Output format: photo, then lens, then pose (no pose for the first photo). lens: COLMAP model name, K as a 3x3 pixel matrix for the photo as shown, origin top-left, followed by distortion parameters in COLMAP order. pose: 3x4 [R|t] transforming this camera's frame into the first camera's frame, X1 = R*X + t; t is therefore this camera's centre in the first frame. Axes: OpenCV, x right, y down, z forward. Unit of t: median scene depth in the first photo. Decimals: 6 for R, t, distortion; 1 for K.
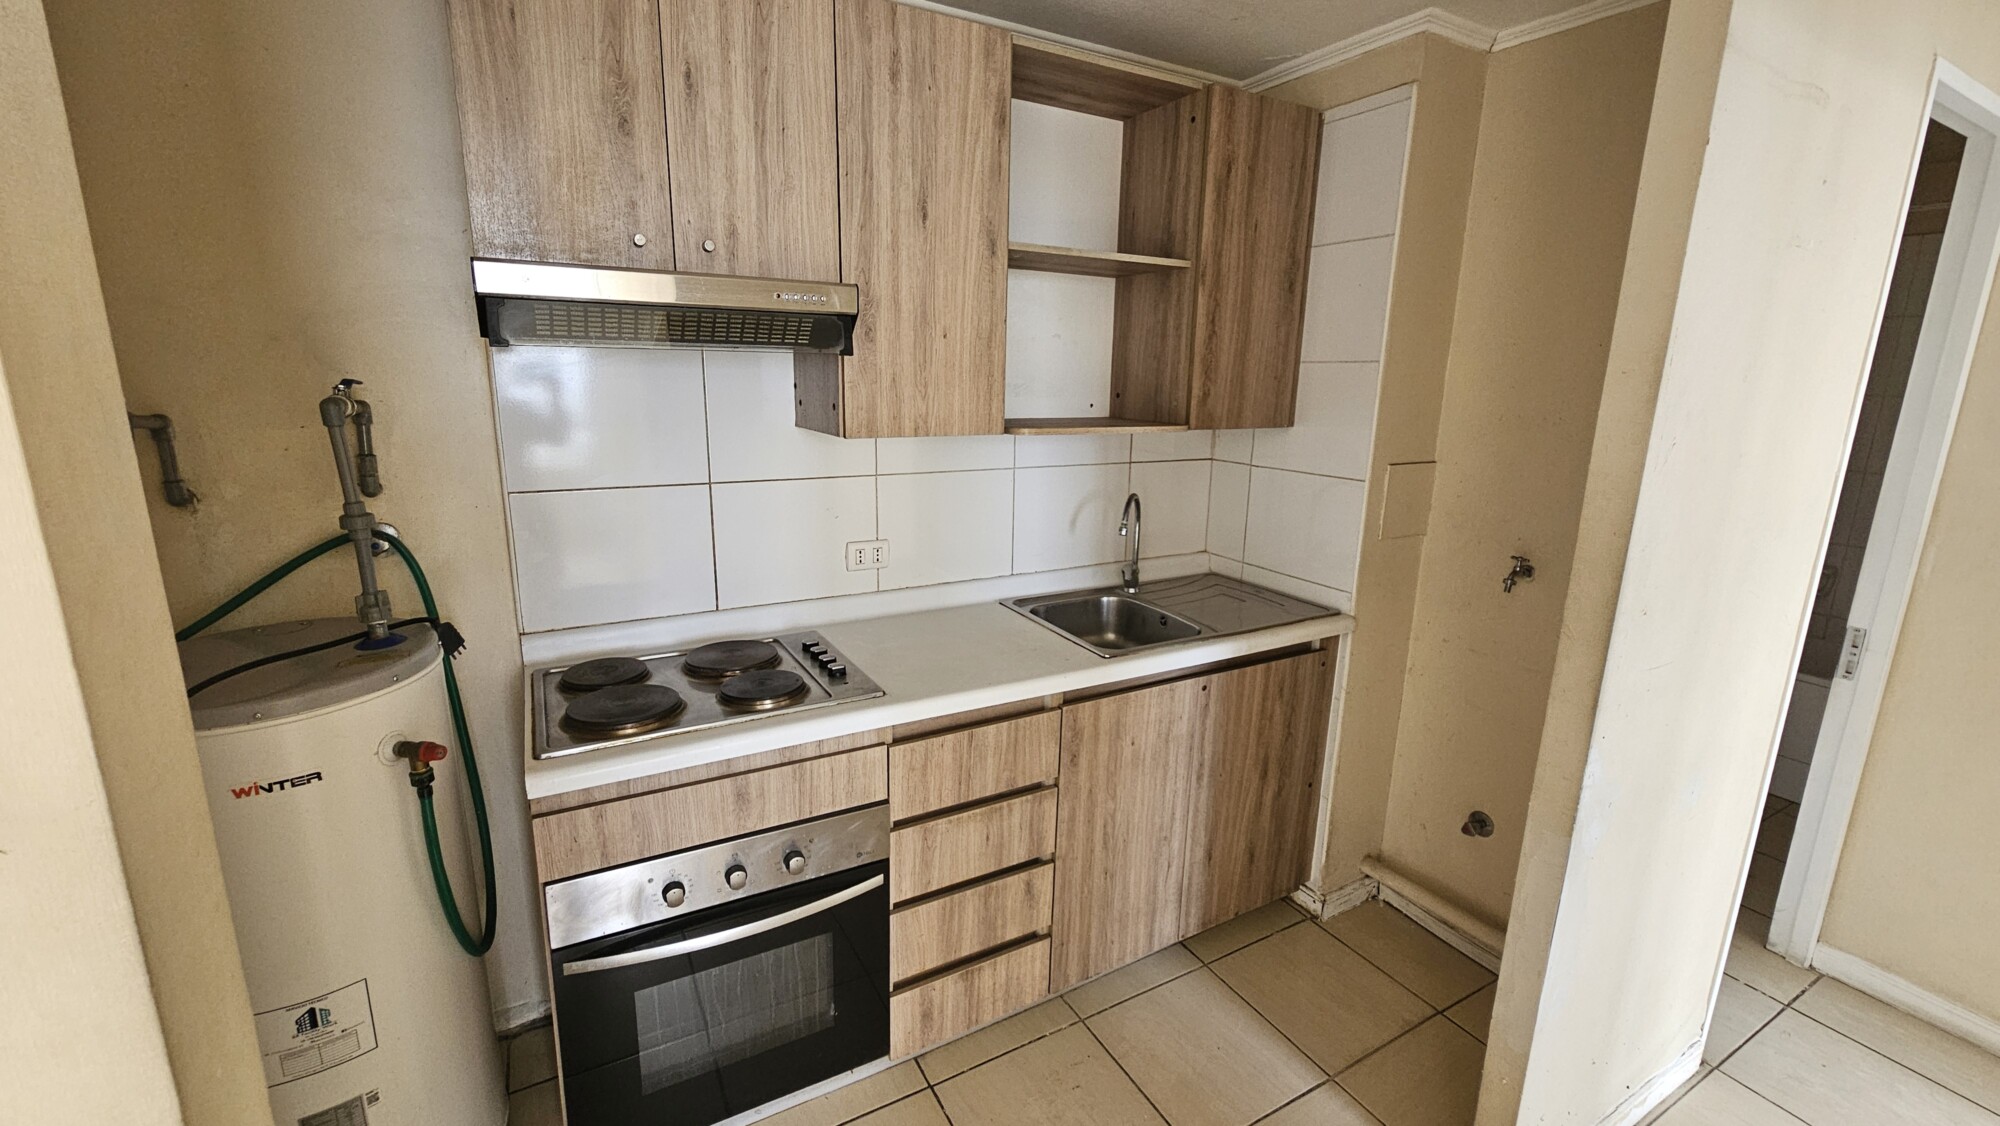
lens RADIAL K [[821.9, 0, 1004.8], [0, 821.9, 553.8], [0, 0, 1]] dist [-0.005338, 0.003068]
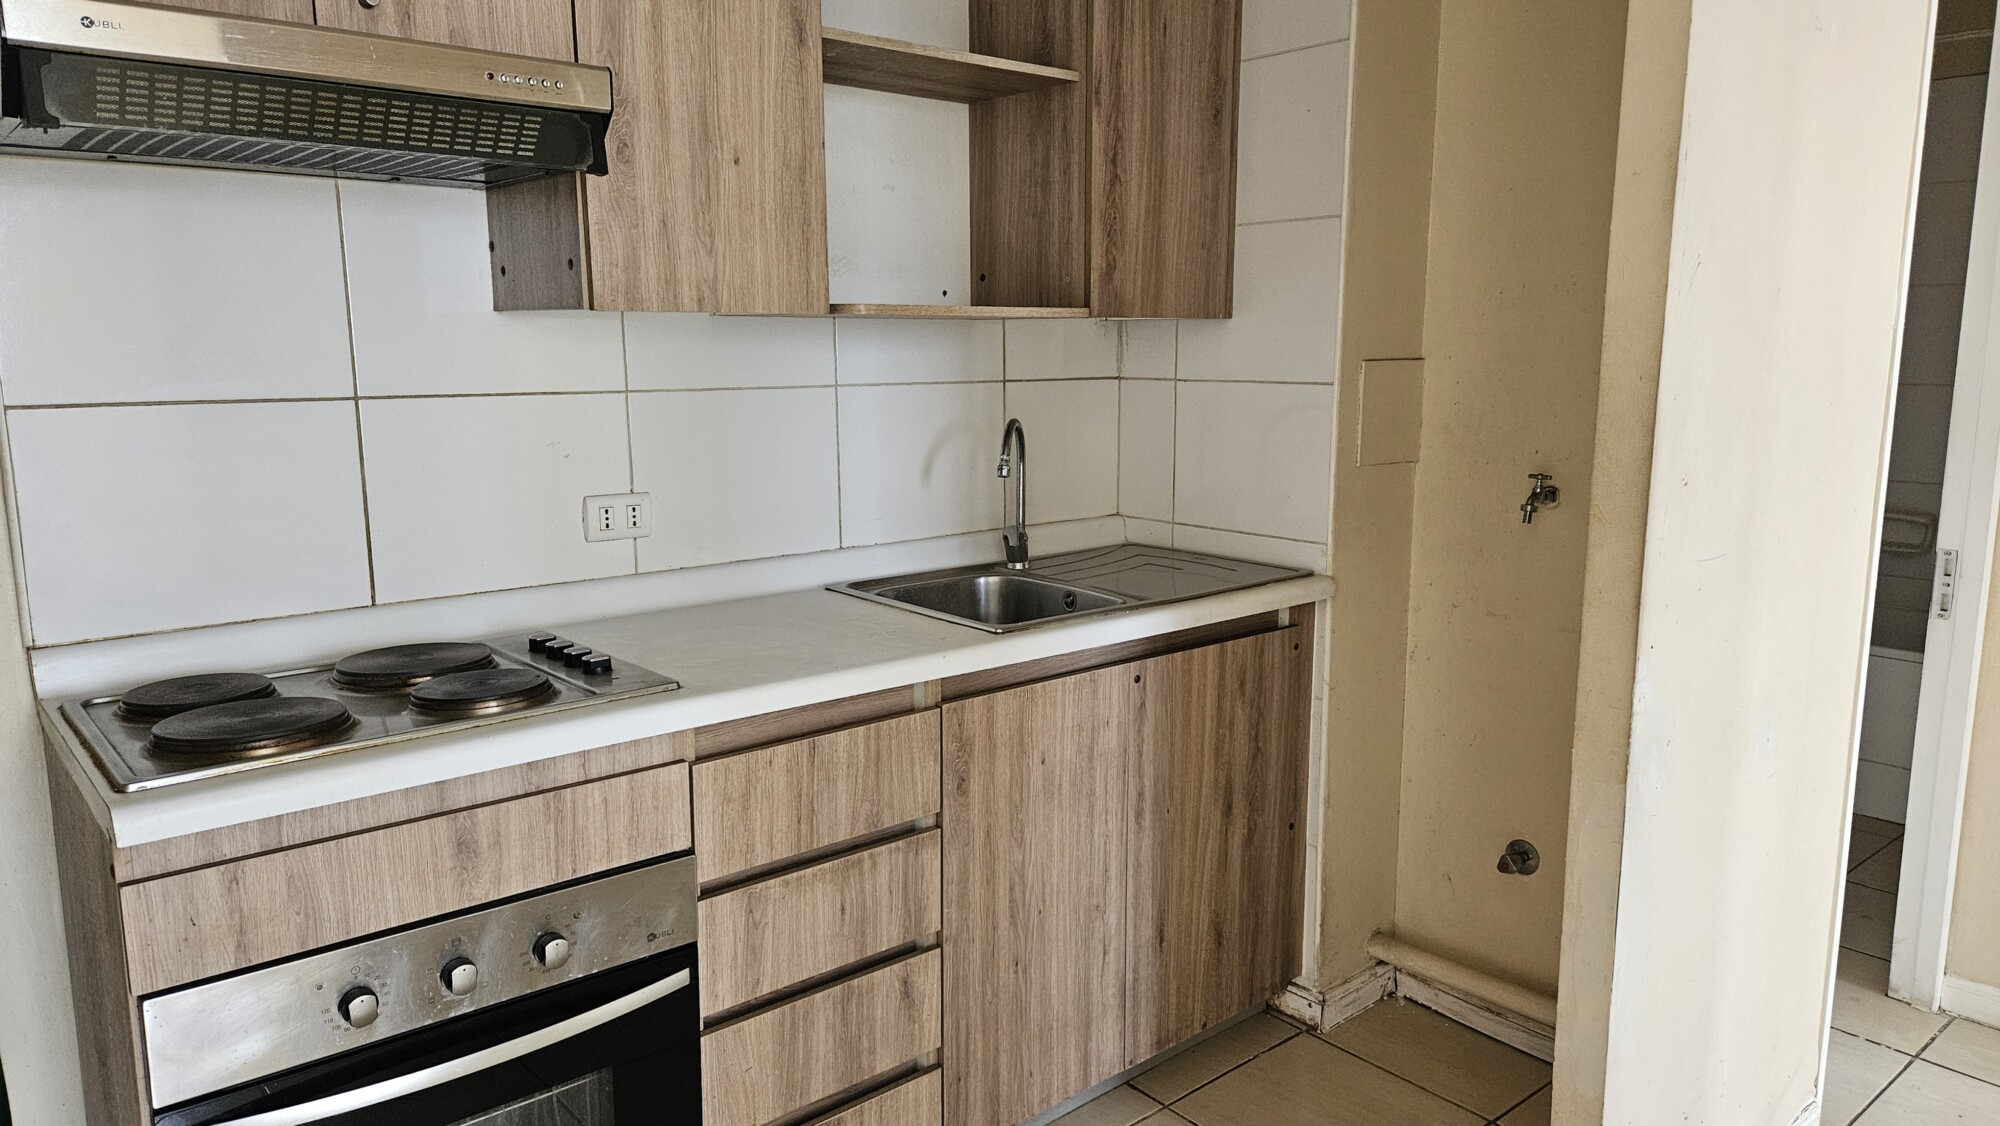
lens RADIAL K [[1337.7, 0, 1037.9], [0, 1337.7, 561.1], [0, 0, 1]] dist [0.083008, -0.075531]
pose [[0.978740, -0.053571, 0.197984, -0.065034], [0.063349, 0.997048, -0.043383, 0.119356], [-0.195076, 0.055002, 0.979245, -0.109170]]
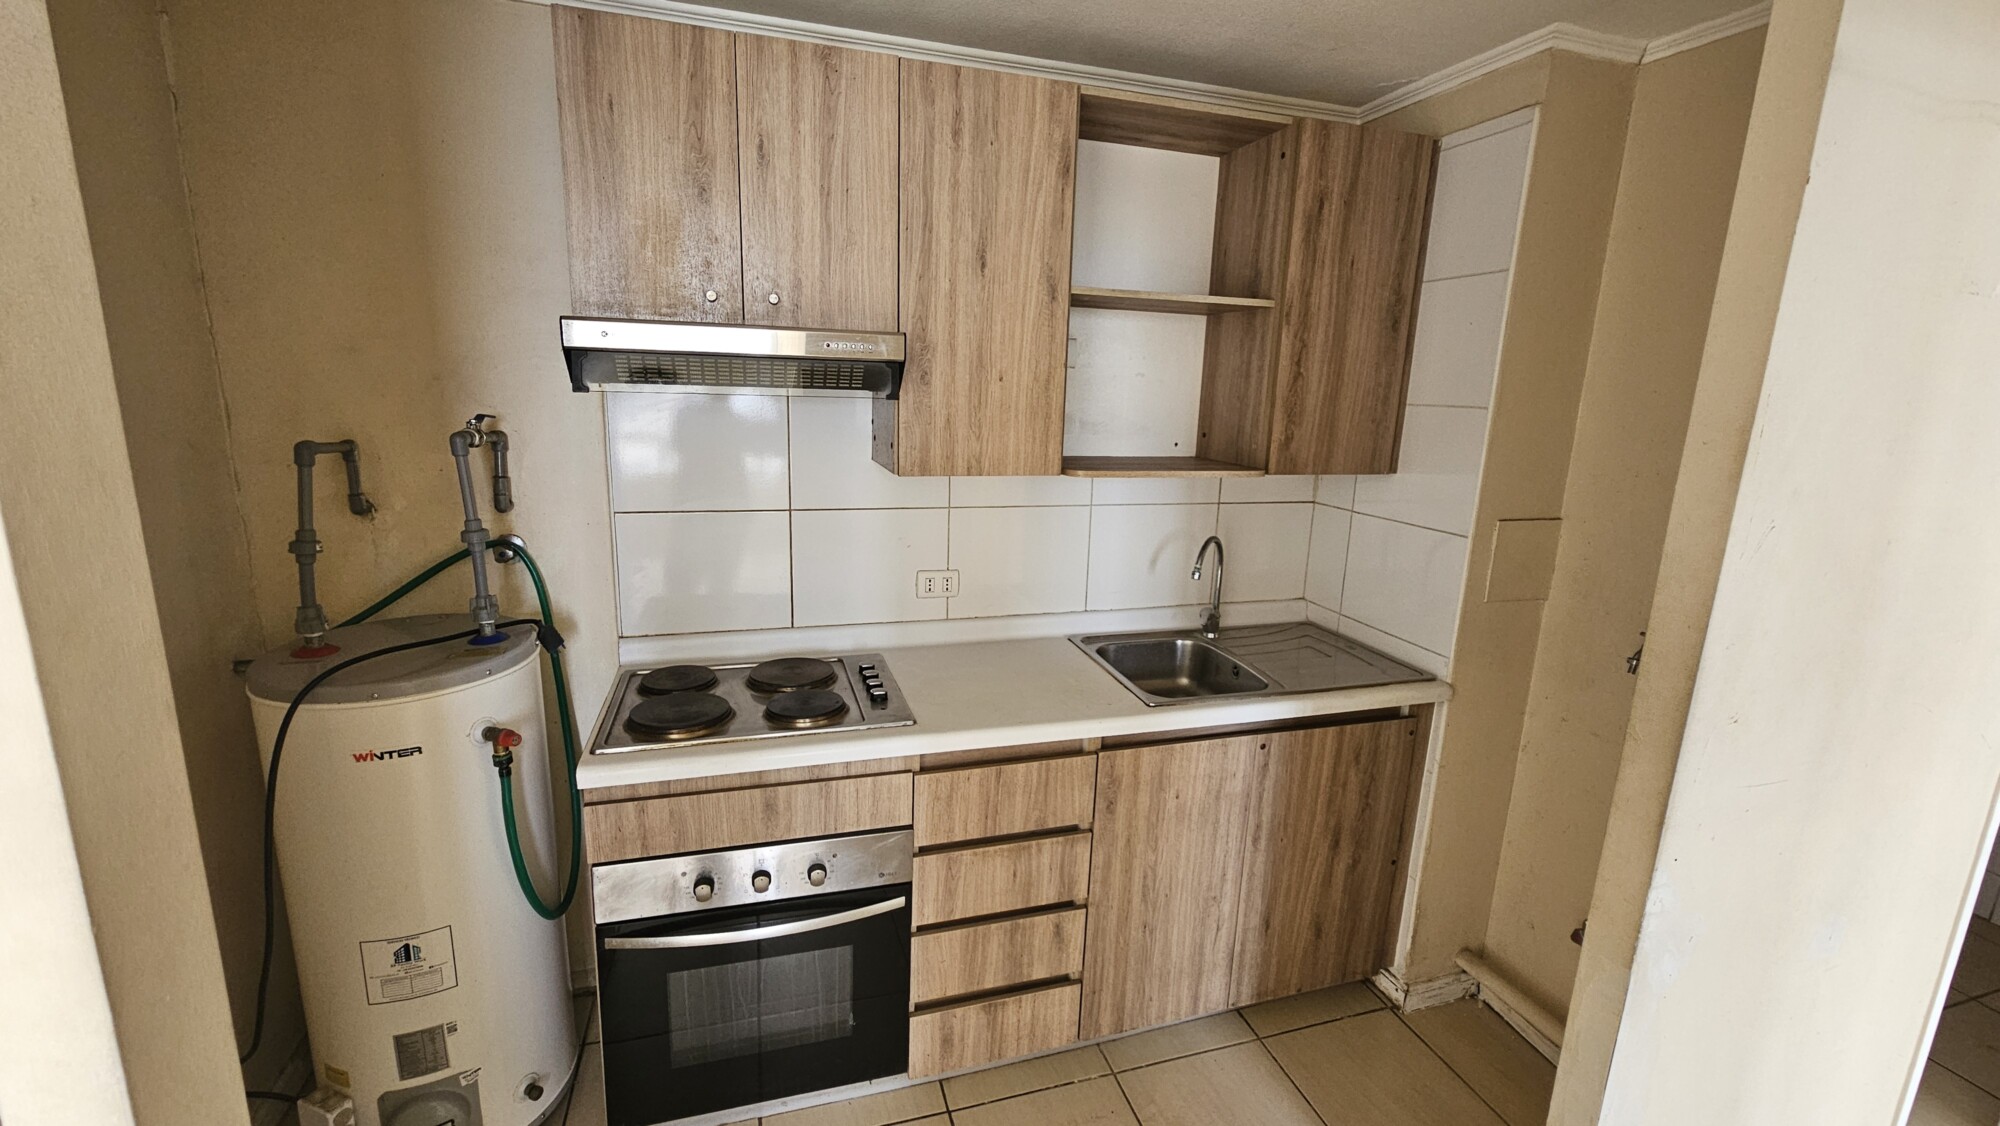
lens RADIAL K [[821.9, 0, 1001.5], [0, 821.9, 554.5], [0, 0, 1]] dist [-0.005338, 0.003068]
pose [[0.976757, 0.056387, -0.206801, 0.145053], [-0.060140, 0.998119, -0.011900, -0.032585], [0.205741, 0.024061, 0.978311, 0.000367]]
